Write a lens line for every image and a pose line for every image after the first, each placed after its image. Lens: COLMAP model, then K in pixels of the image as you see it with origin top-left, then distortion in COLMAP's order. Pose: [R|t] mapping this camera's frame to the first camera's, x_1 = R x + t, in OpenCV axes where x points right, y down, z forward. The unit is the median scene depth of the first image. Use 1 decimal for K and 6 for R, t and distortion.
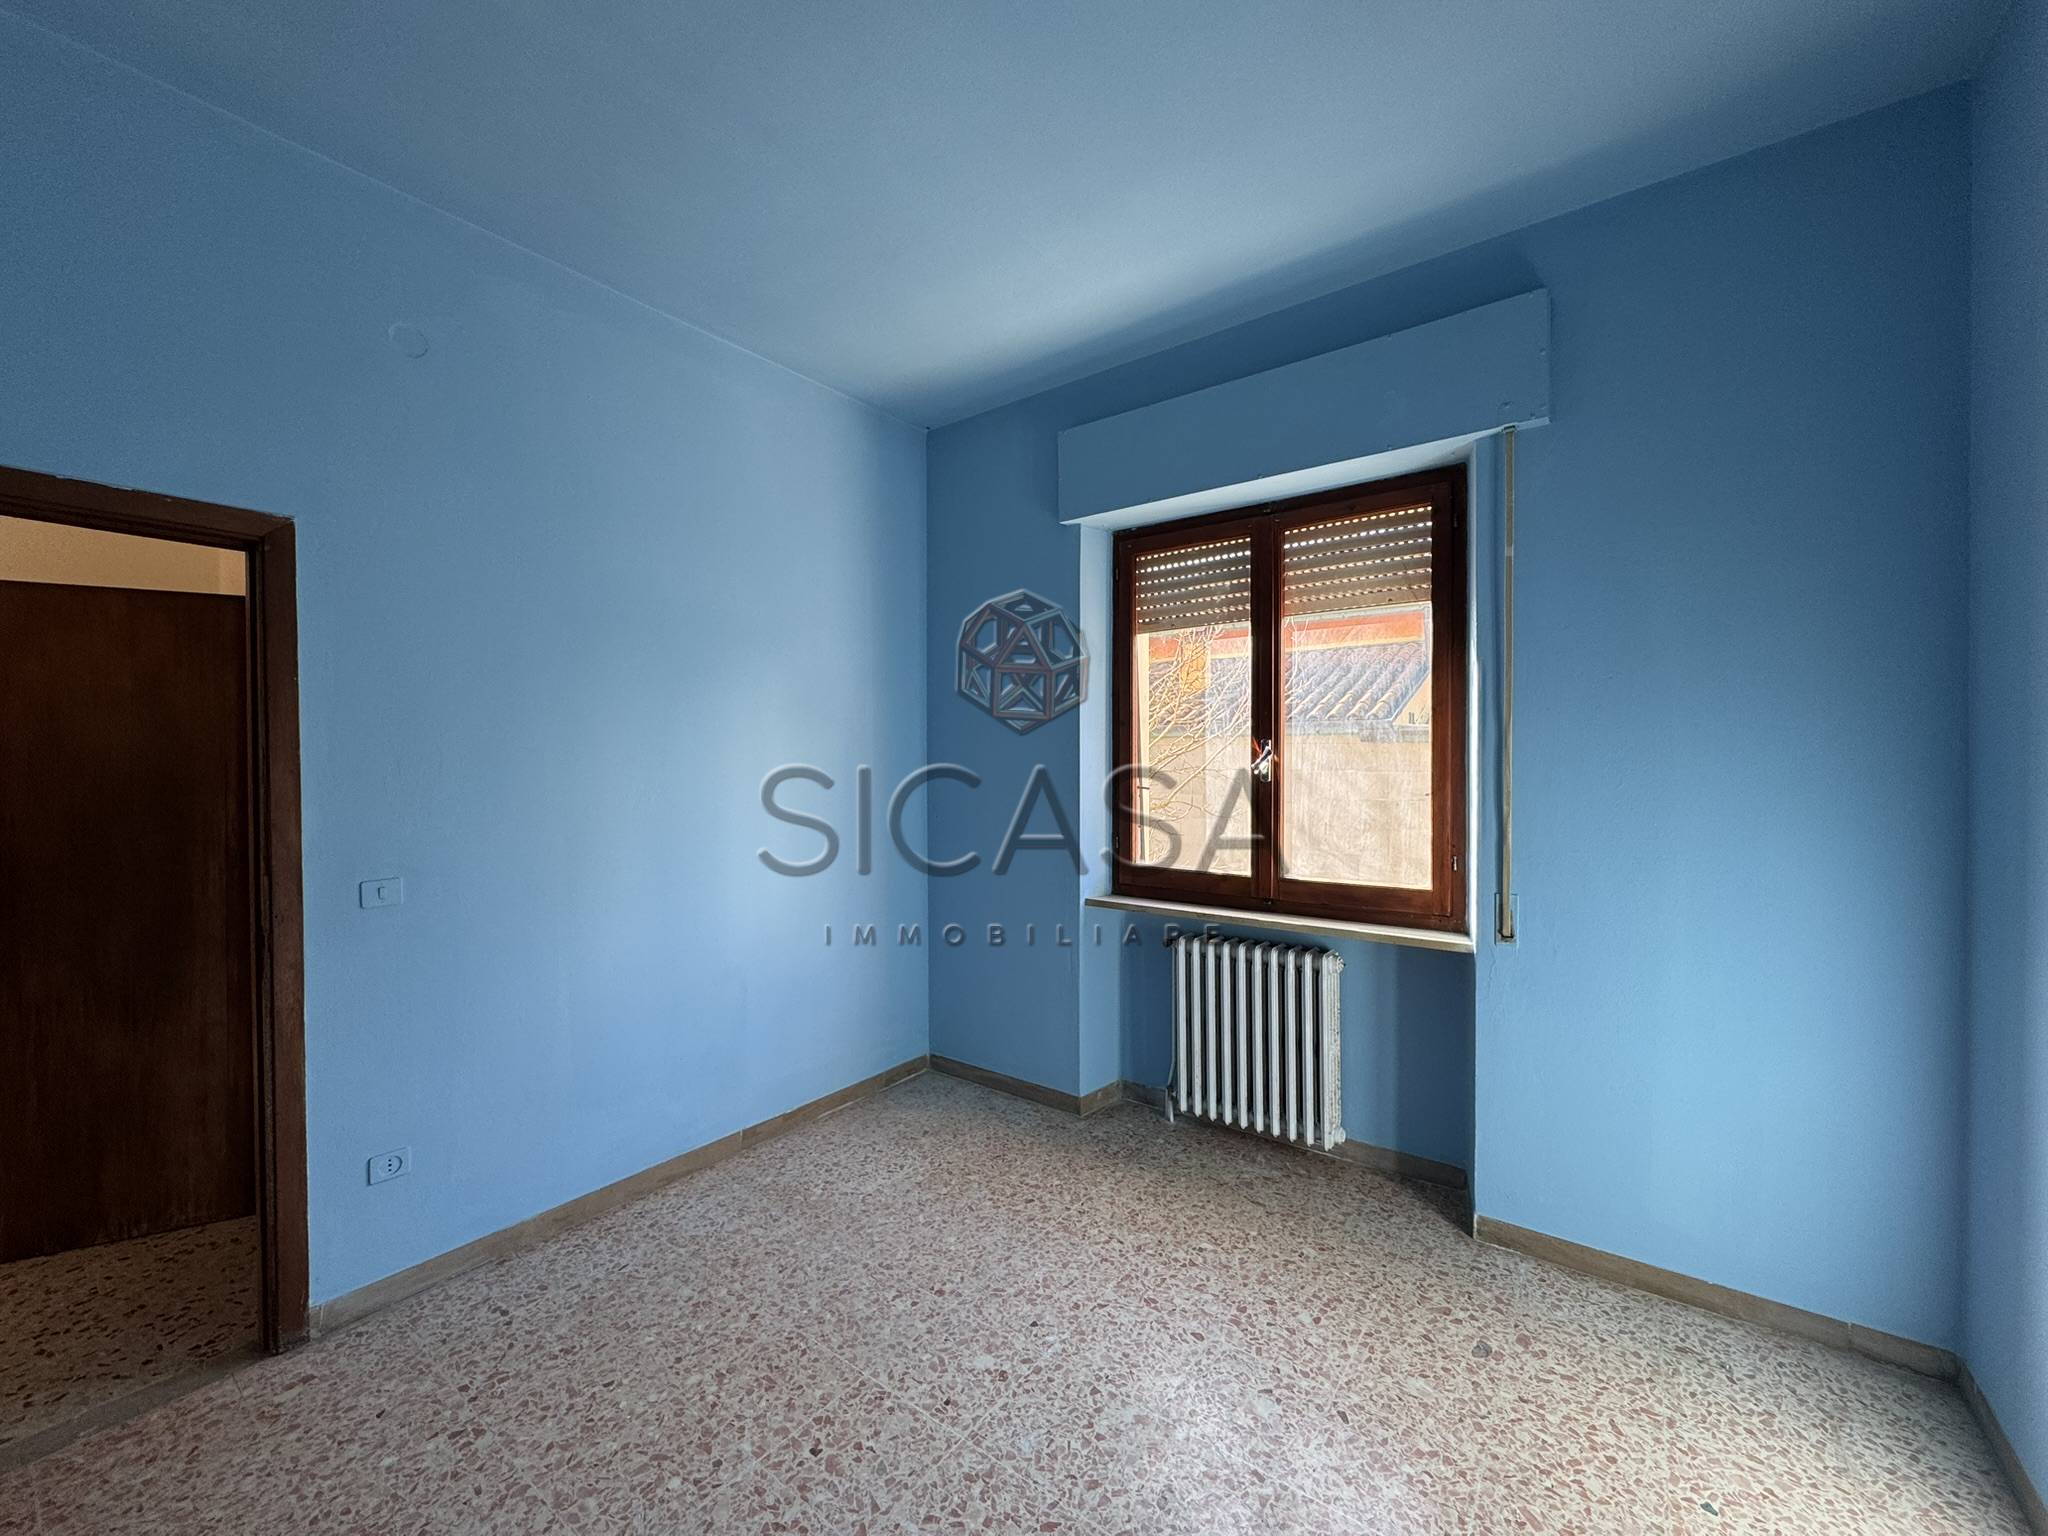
lens RADIAL K [[808.2, 0, 1022.8], [0, 808.2, 766.8], [0, 0, 1]] dist [-0.010411, 0.001331]
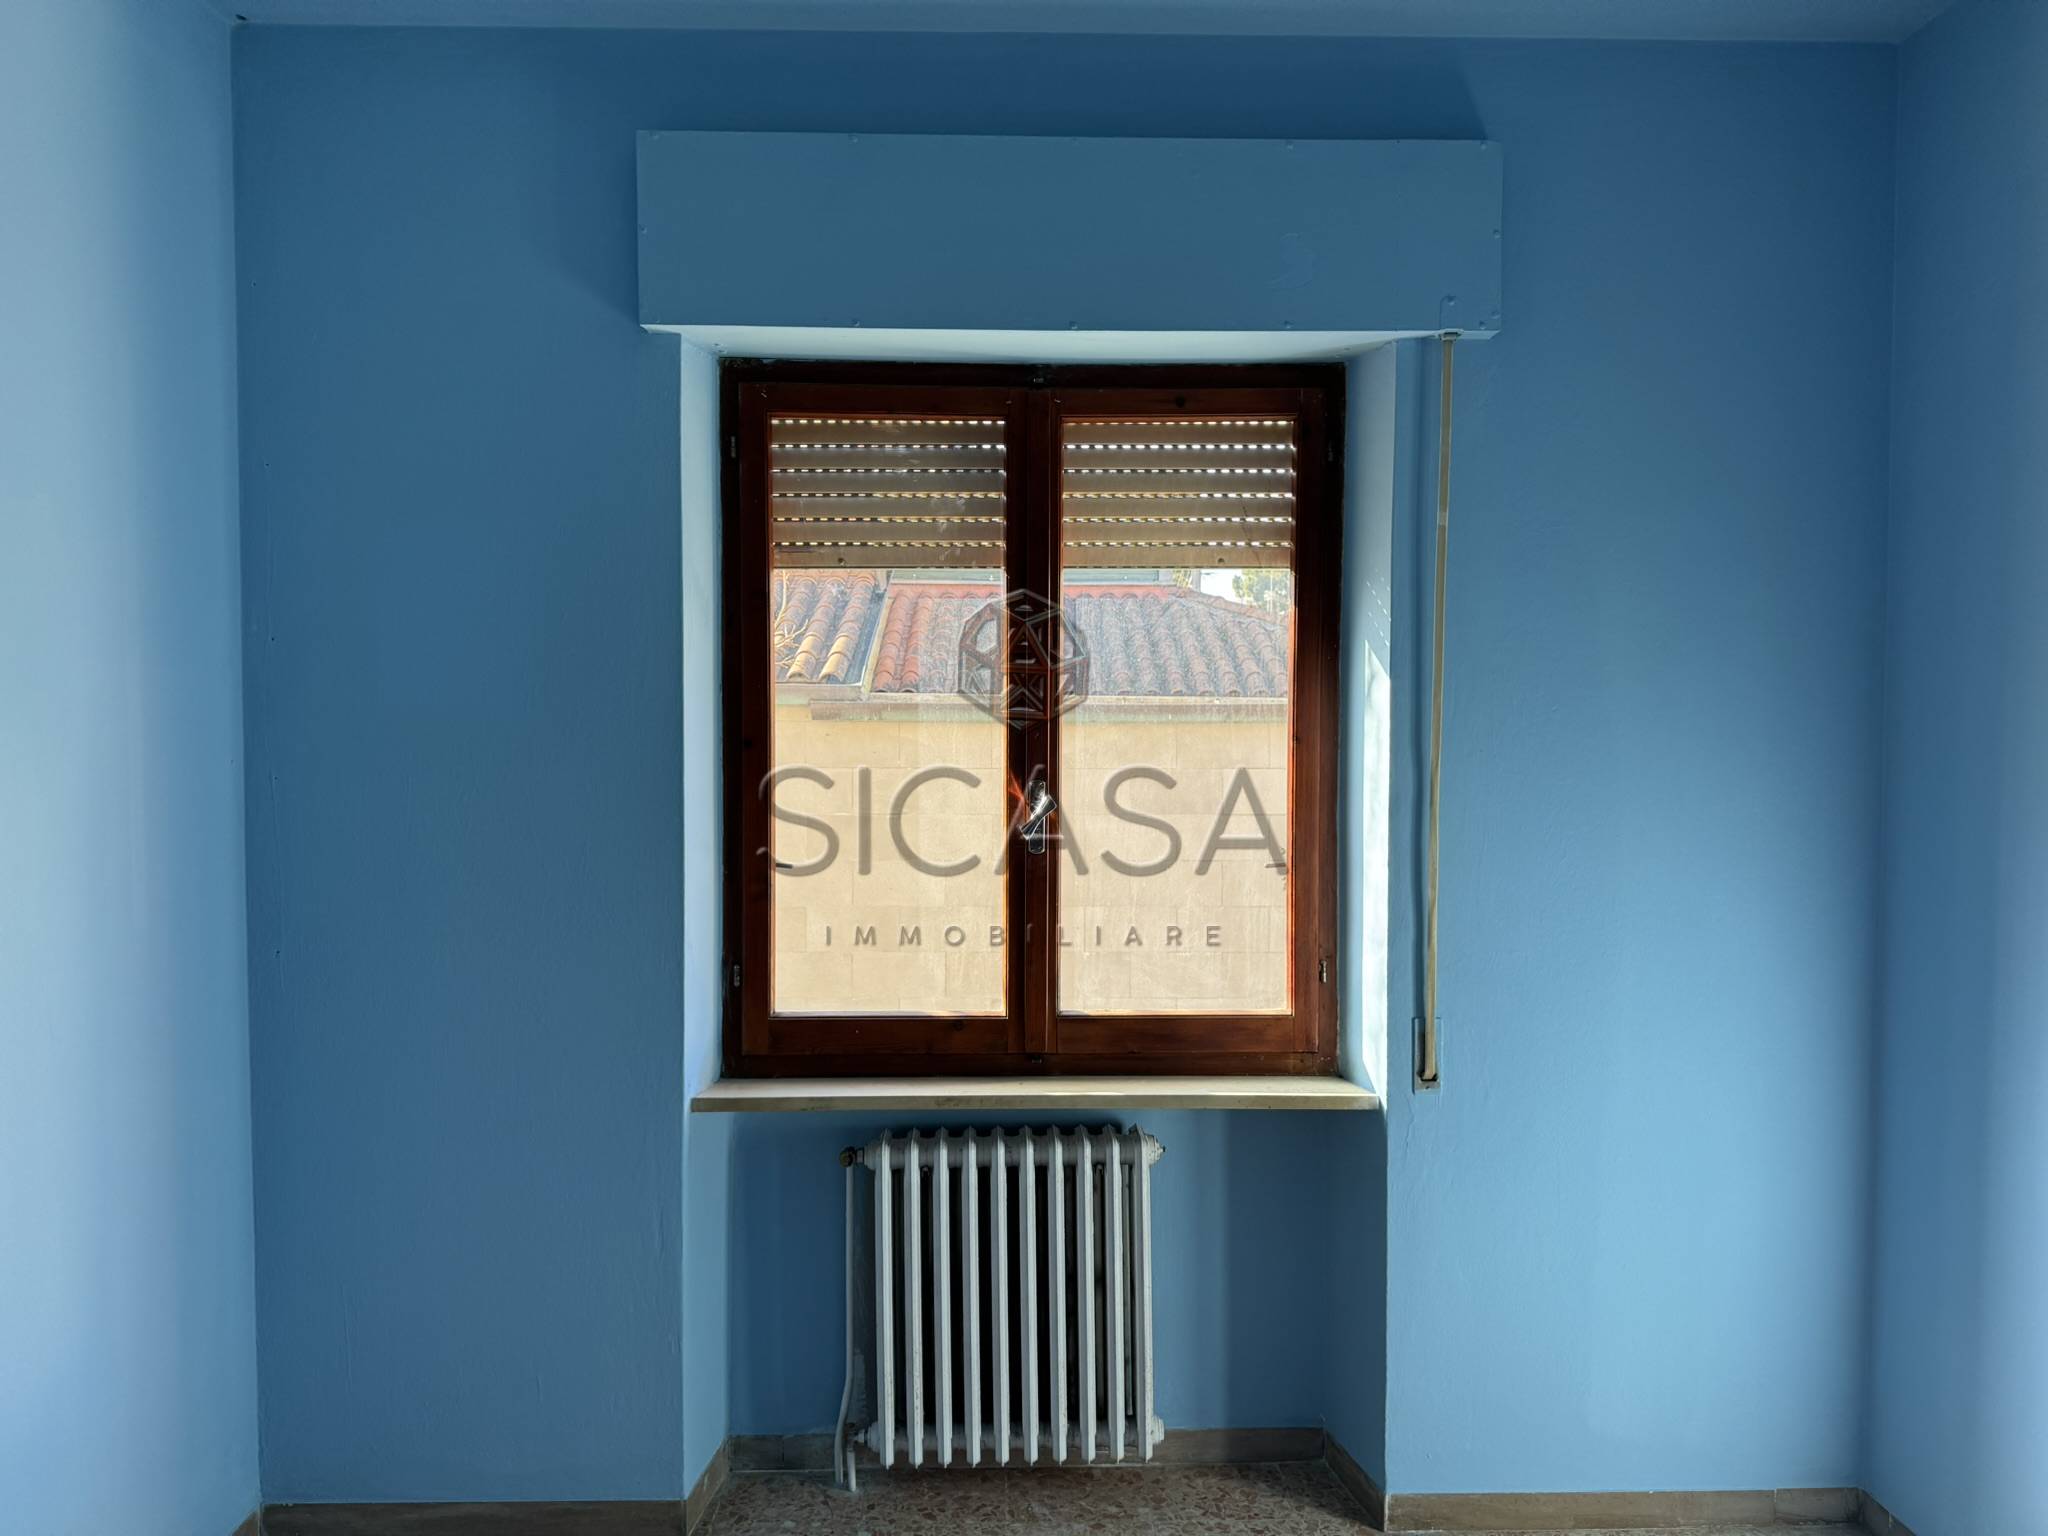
lens RADIAL K [[1445.2, 0, 1022.2], [0, 1445.2, 769.4], [0, 0, 1]] dist [0.041752, -0.053565]
pose [[0.784237, -0.016604, 0.620239, -0.363101], [0.000616, 0.999662, 0.025984, -0.071364], [-0.620461, -0.019996, 0.783982, 0.208843]]
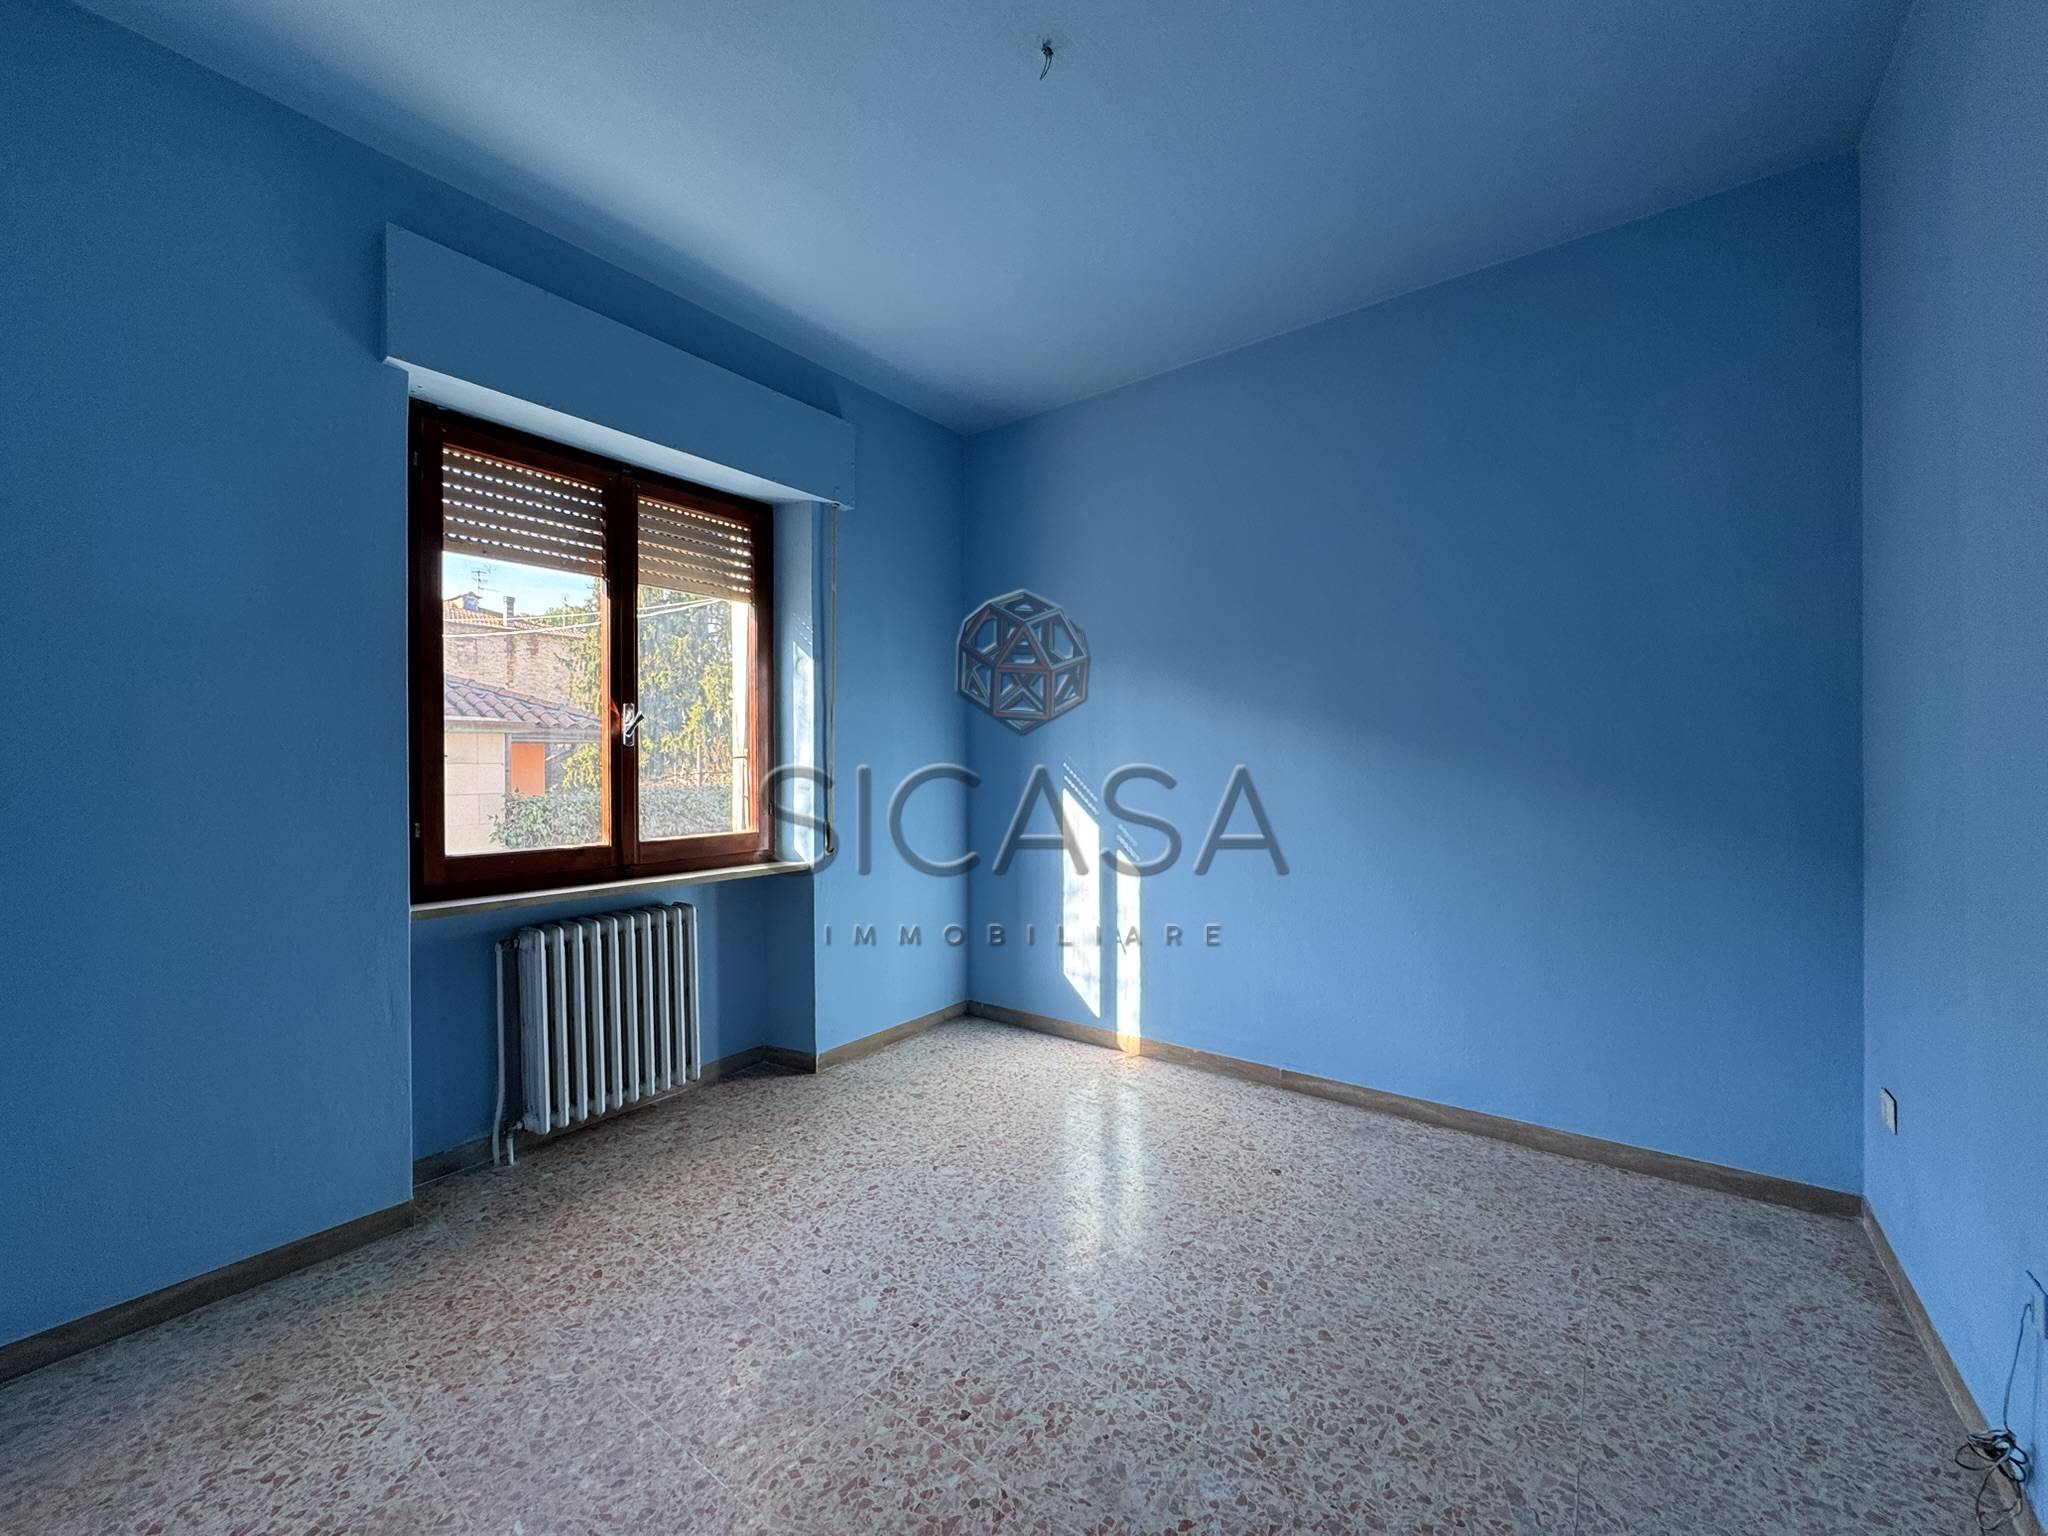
lens RADIAL K [[808.2, 0, 1022.8], [0, 808.2, 766.4], [0, 0, 1]] dist [-0.010411, 0.001331]
pose [[-0.003464, -0.002628, 0.999991, -0.717237], [0.012225, 0.999922, 0.002670, 0.048549], [-0.999919, 0.012234, -0.003431, 0.548414]]
